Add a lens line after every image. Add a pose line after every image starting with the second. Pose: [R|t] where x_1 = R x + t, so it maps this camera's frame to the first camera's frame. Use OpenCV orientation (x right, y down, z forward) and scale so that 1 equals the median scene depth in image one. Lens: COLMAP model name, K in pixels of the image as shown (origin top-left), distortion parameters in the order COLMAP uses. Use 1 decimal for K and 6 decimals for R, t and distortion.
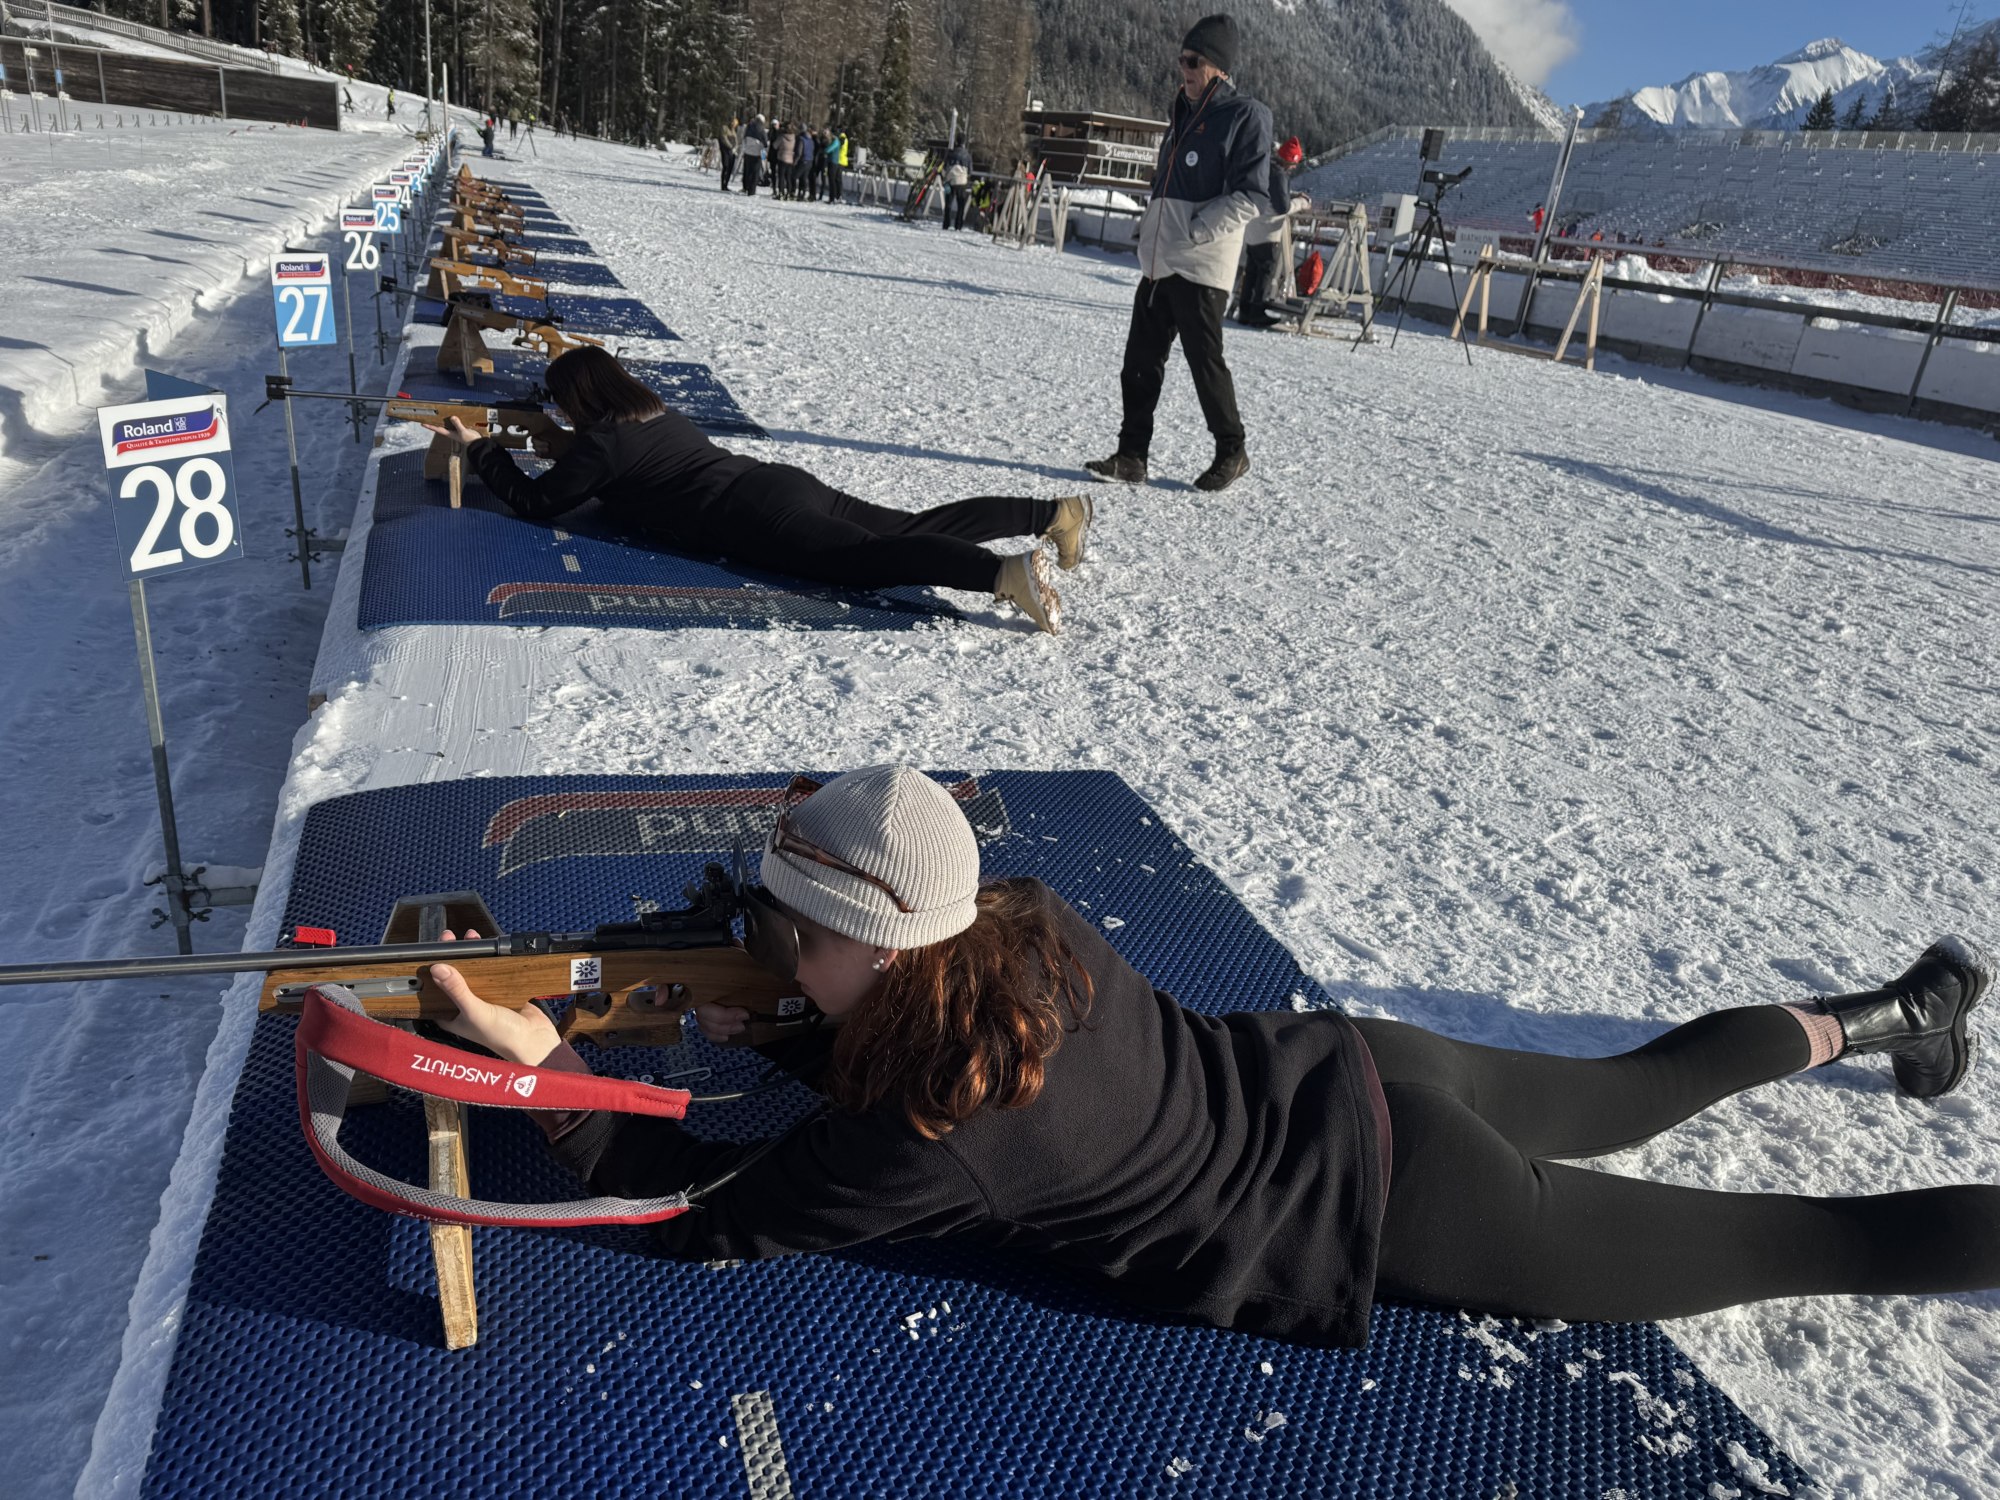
lens RADIAL K [[1412.5, 0, 990.1], [0, 1412.5, 750.6], [0, 0, 1]] dist [0.040054, -0.039348]
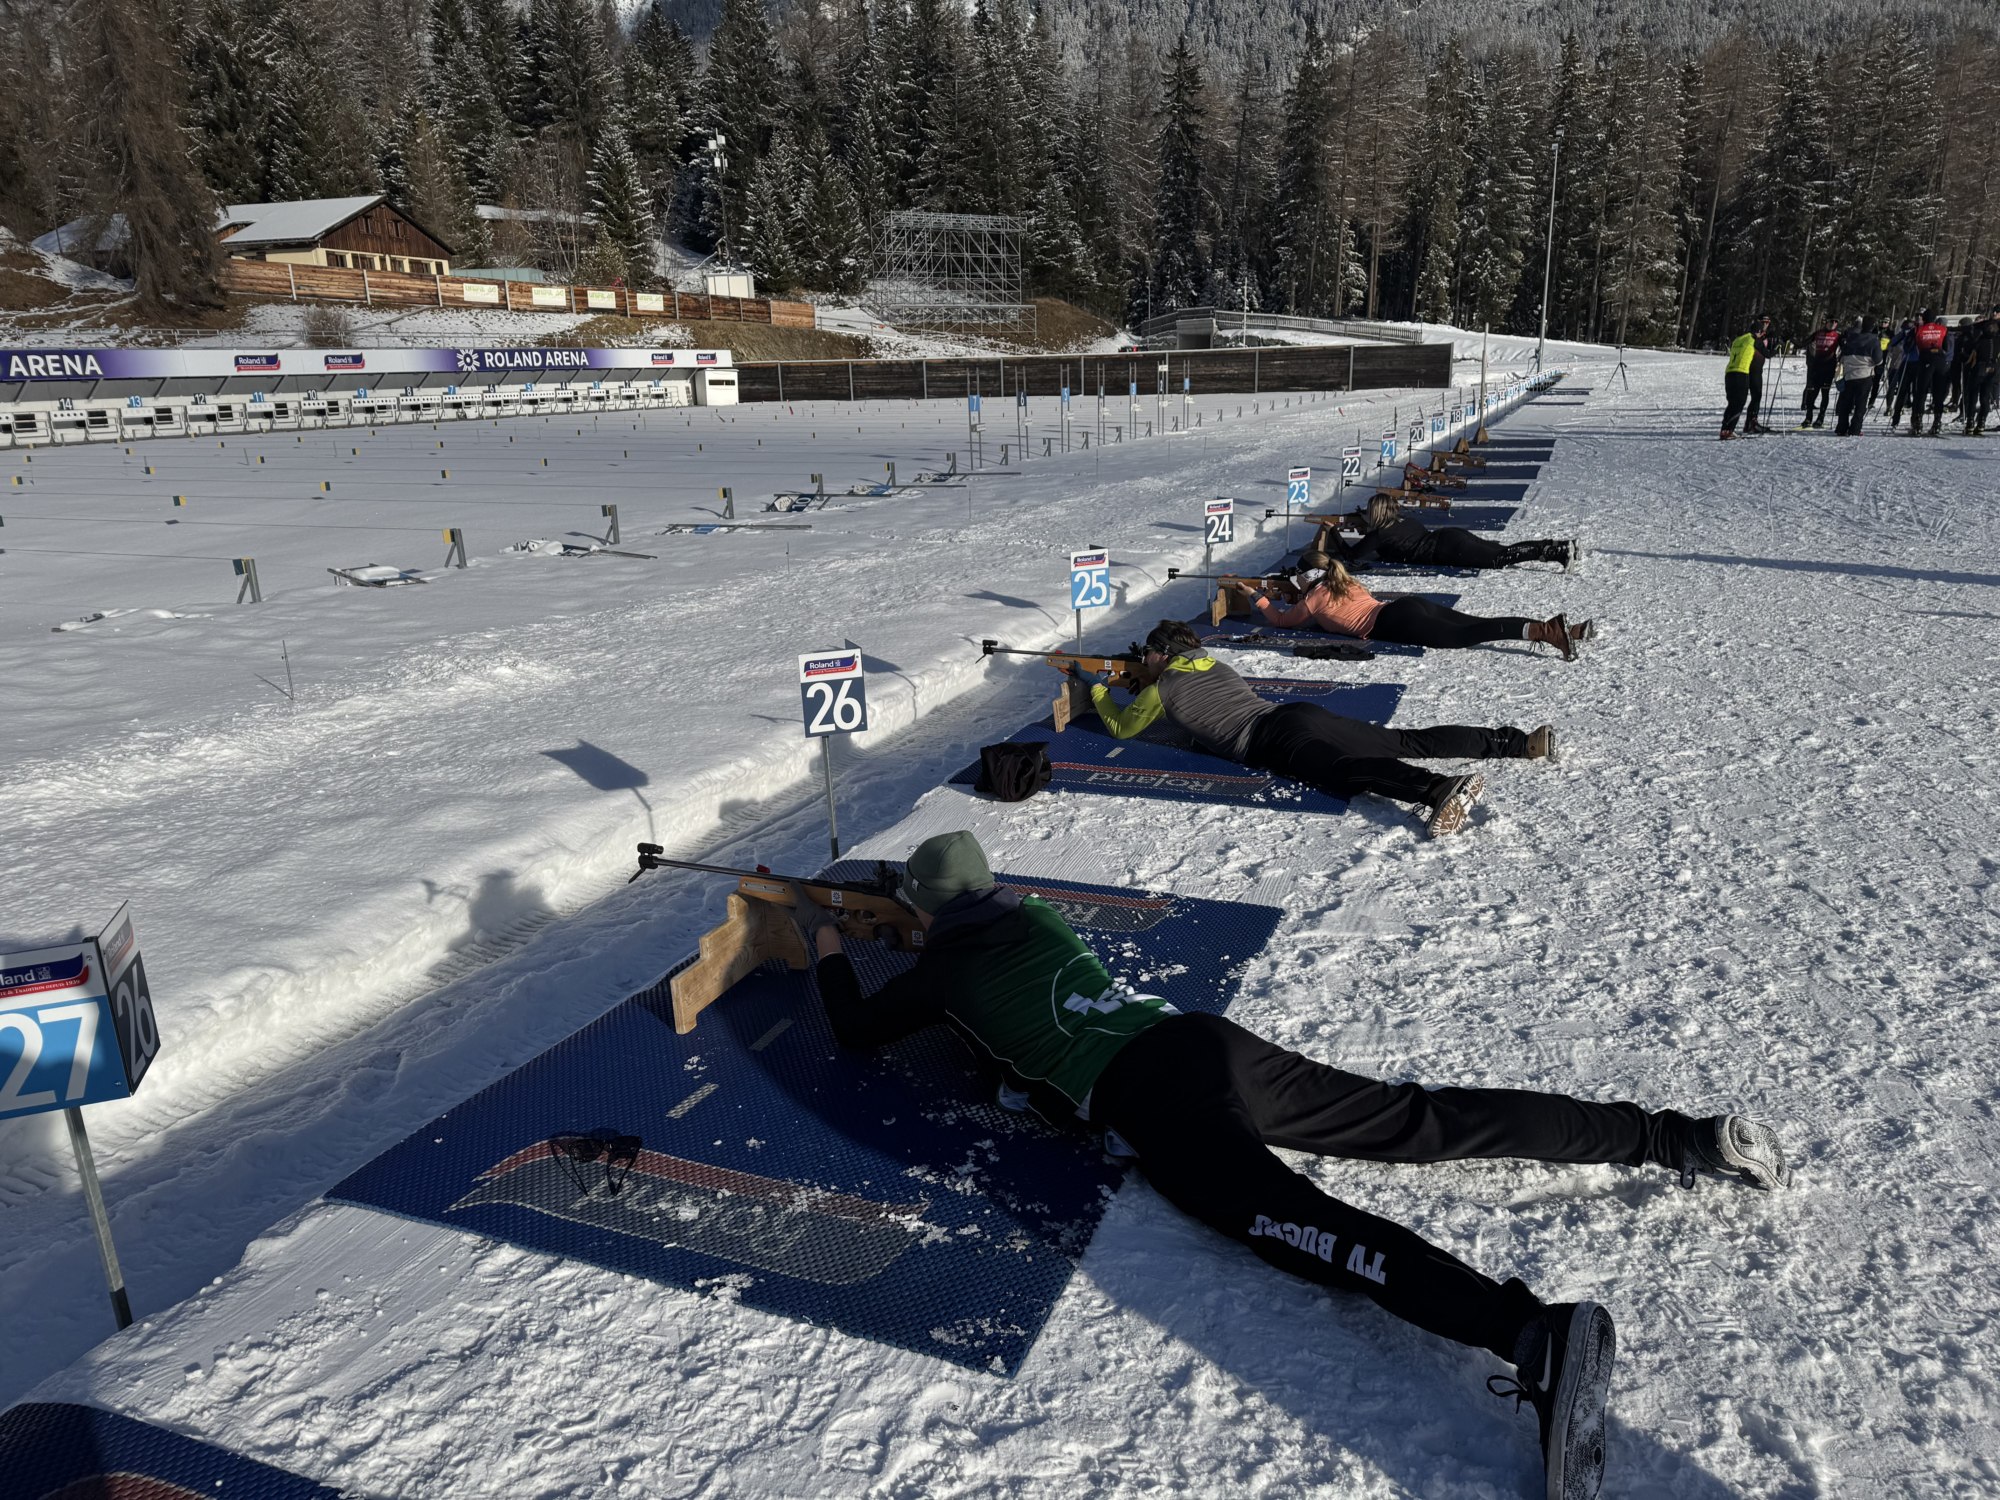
lens RADIAL K [[1412.5, 0, 1017.0], [0, 1412.5, 759.0], [0, 0, 1]] dist [0.040054, -0.039348]
pose [[0.748668, 0.047325, -0.661254, 0.006183], [-0.139772, 0.986296, -0.087661, -0.021063], [0.648043, 0.158054, 0.745023, 0.041659]]
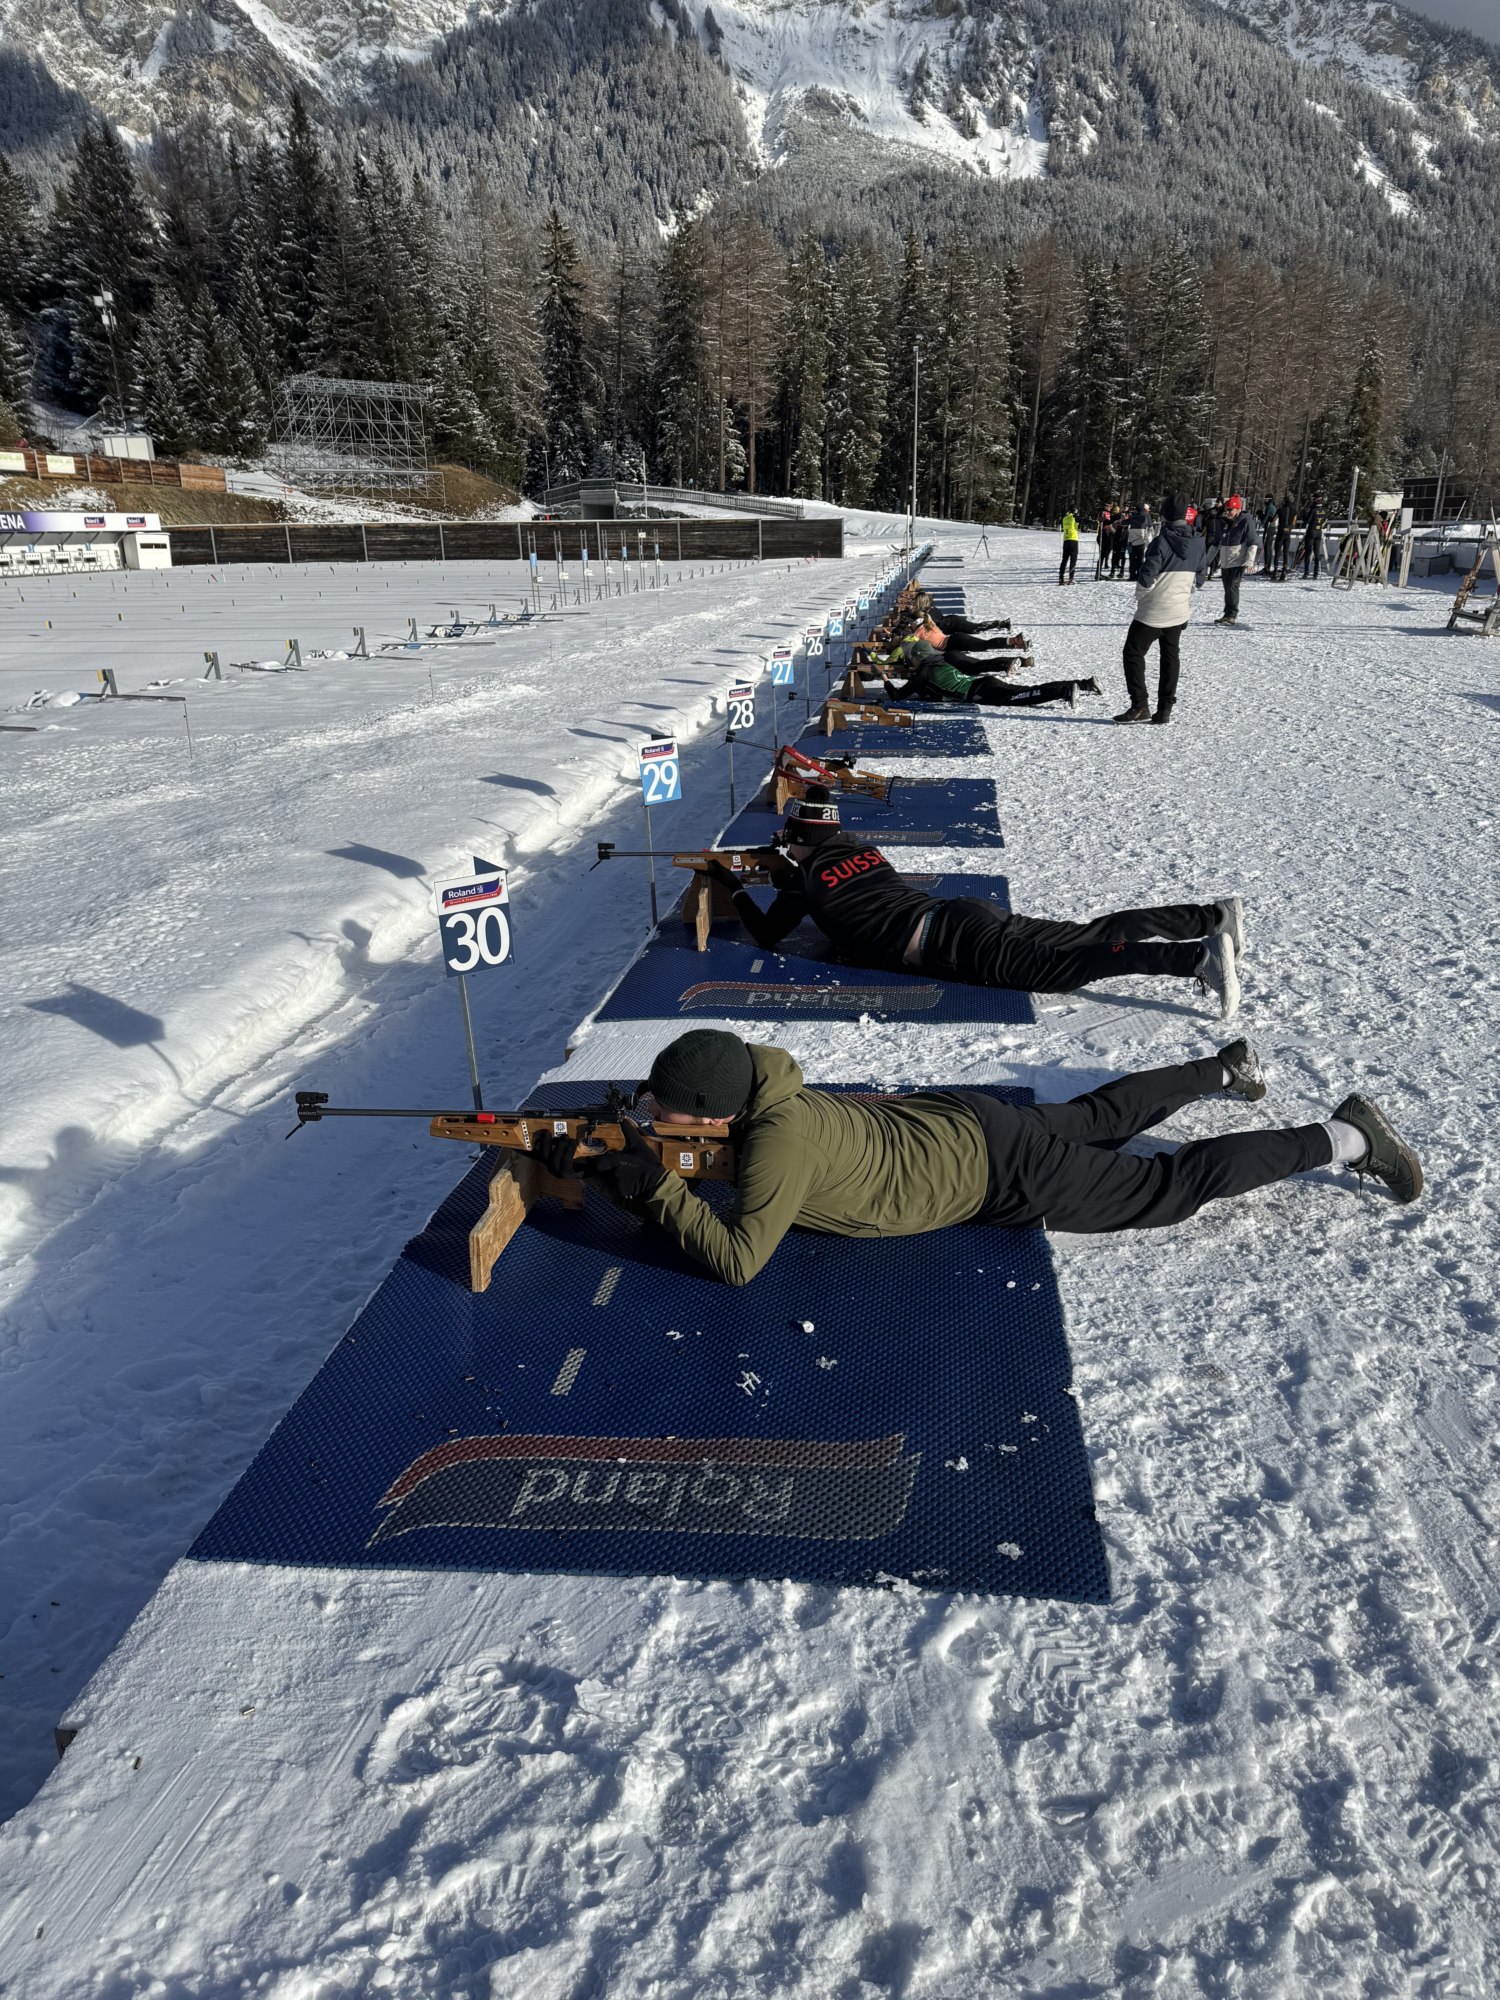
lens RADIAL K [[1412.5, 0, 763.4], [0, 1412.5, 1010.7], [0, 0, 1]] dist [0.040054, -0.039348]
pose [[0.890350, 0.020212, -0.454828, 0.033172], [-0.053010, 0.996821, -0.059472, 0.022871], [0.452180, 0.077061, 0.888591, -0.061842]]
